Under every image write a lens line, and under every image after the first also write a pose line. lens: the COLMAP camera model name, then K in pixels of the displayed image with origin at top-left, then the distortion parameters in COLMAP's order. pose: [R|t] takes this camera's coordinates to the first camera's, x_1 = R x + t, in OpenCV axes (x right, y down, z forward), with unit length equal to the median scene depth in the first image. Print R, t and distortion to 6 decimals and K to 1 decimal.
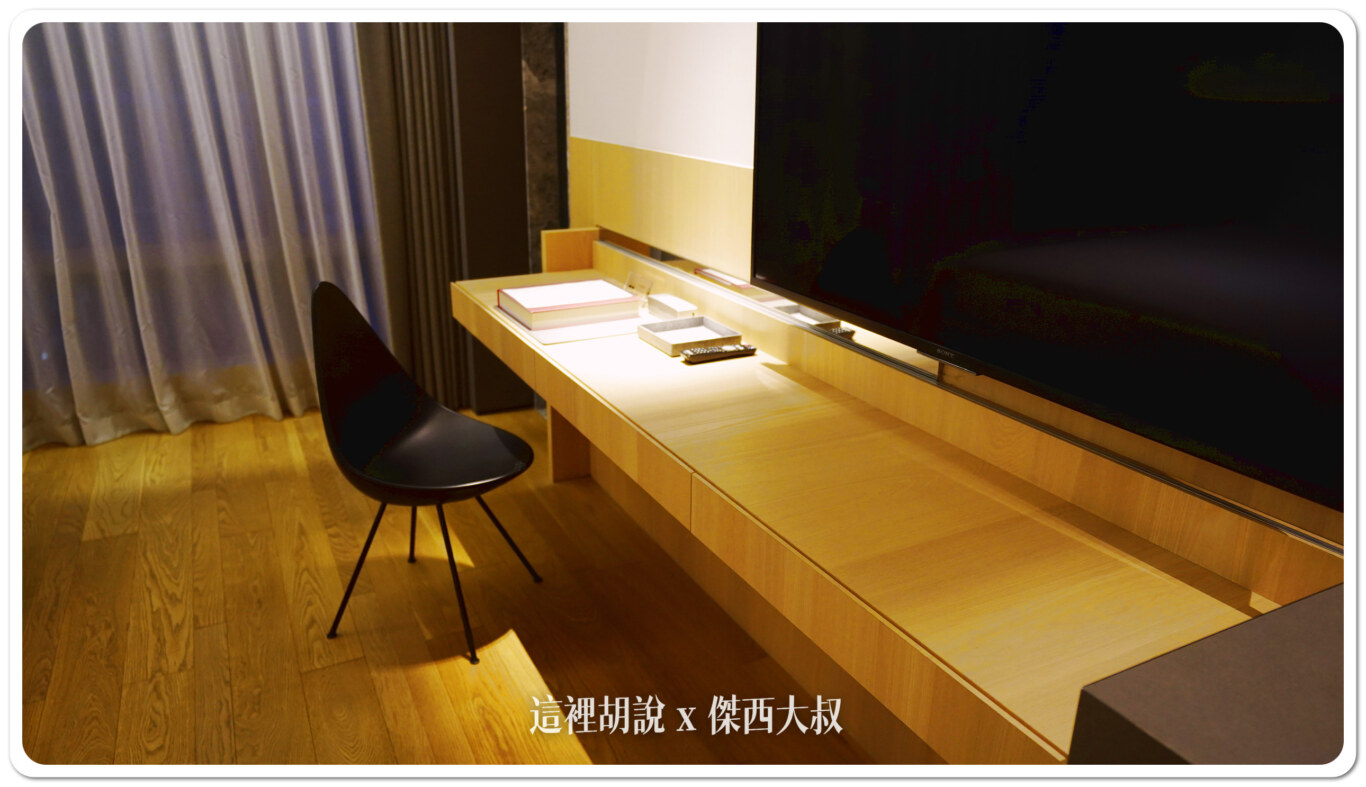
lens RADIAL K [[923.7, 0, 683.5], [0, 923.7, 395.4], [0, 0, 1]] dist [0.019431, 0.004631]
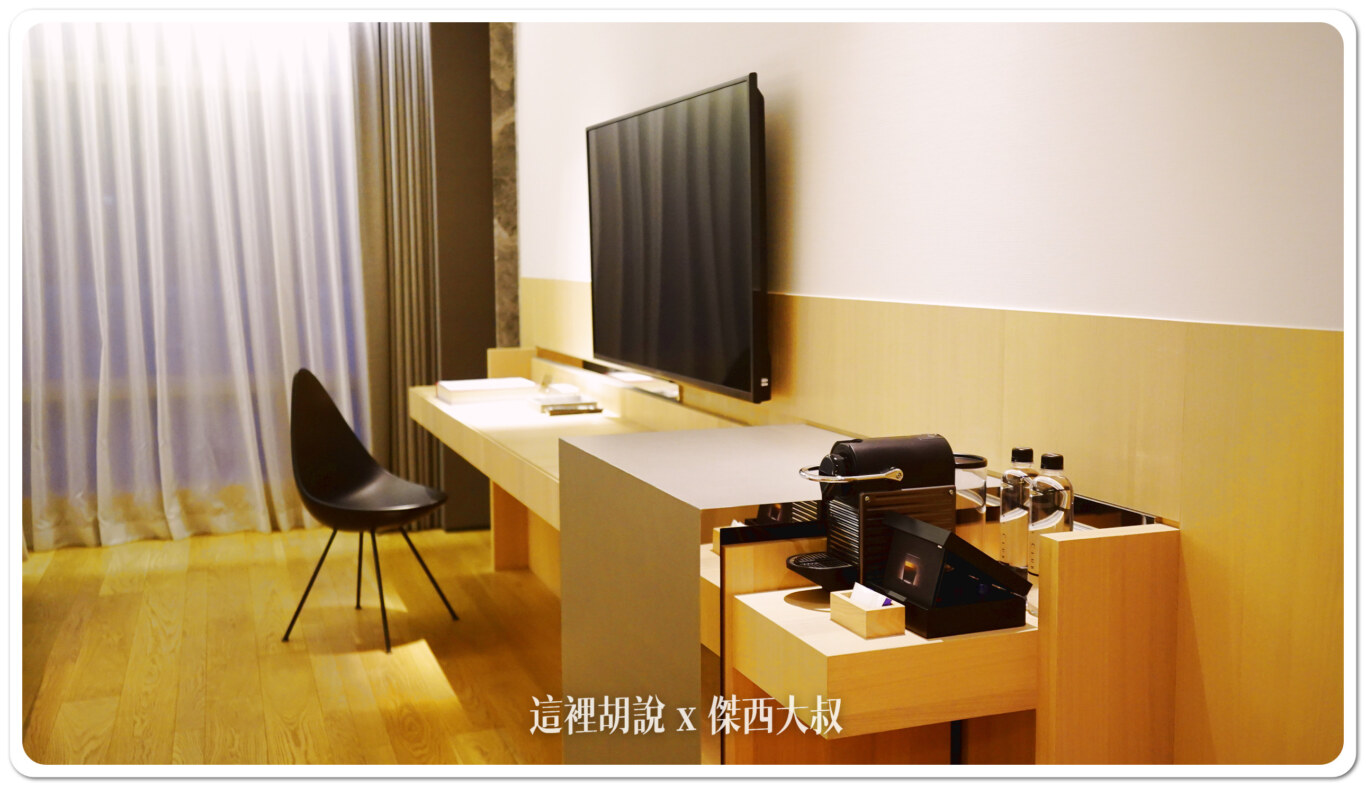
lens RADIAL K [[1252.0, 0, 681.4], [0, 1252.0, 385.9], [0, 0, 1]] dist [0.077194, -0.001546]
pose [[0.993106, -0.008217, -0.116927, 0.253671], [-0.018464, 0.974119, -0.225280, 0.205400], [0.115753, 0.225886, 0.967252, -0.481650]]
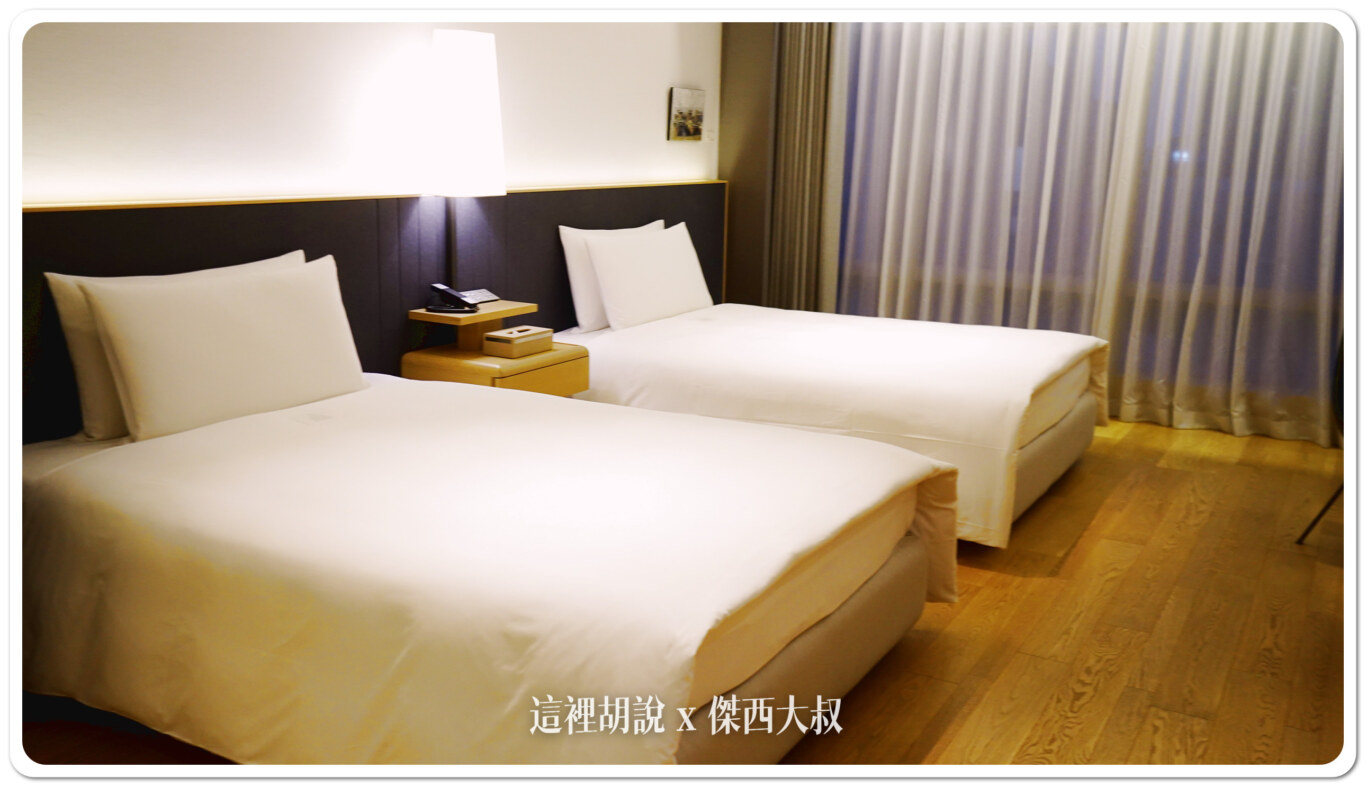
lens RADIAL K [[1211.8, 0, 680.8], [0, 1211.8, 391.3], [0, 0, 1]] dist [0.071907, 0.008847]
pose [[0.554143, 0.165841, -0.815734, 0.405935], [-0.284890, 0.958559, 0.001346, 0.207483], [0.782153, 0.231649, 0.578425, -0.597845]]
